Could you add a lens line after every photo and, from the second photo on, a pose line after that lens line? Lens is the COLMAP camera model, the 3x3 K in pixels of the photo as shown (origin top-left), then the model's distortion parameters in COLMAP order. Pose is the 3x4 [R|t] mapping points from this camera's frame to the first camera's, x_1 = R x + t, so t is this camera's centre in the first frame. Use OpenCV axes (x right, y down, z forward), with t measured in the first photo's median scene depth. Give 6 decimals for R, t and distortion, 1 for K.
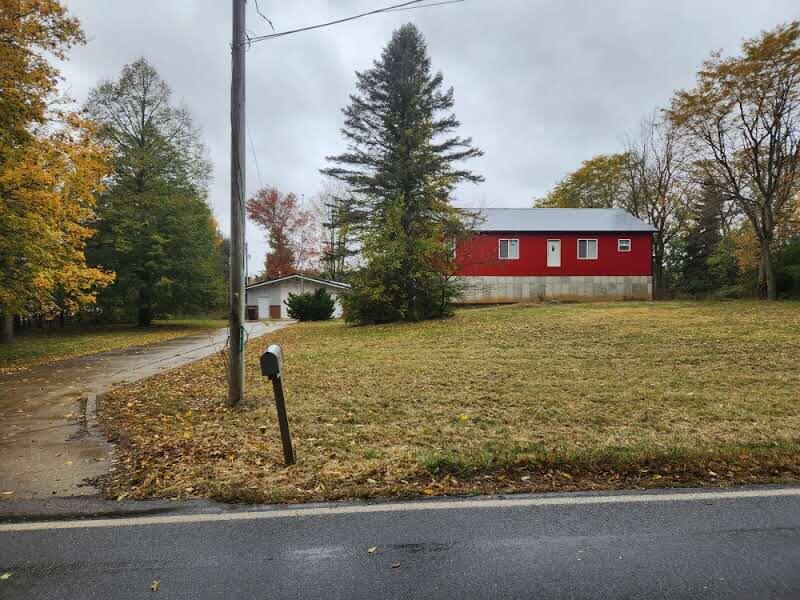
lens RADIAL K [[530.5, 0, 398.0], [0, 530.5, 302.2], [0, 0, 1]] dist [0.067140, -0.060513]
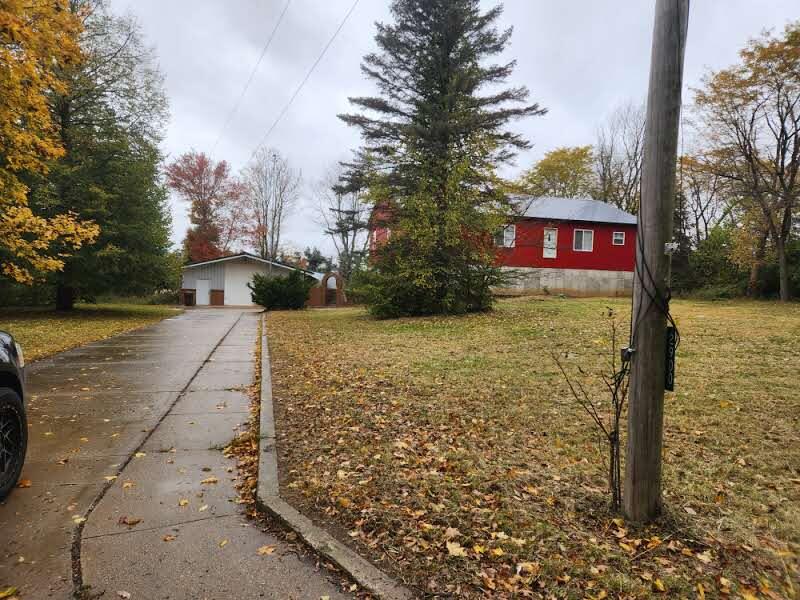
lens RADIAL K [[530.5, 0, 398.0], [0, 530.5, 302.2], [0, 0, 1]] dist [0.067140, -0.060513]
pose [[0.980587, 0.029777, 0.193809, -0.139378], [-0.032848, 0.999380, 0.012652, 0.006834], [-0.193312, -0.018773, 0.980958, 0.150909]]
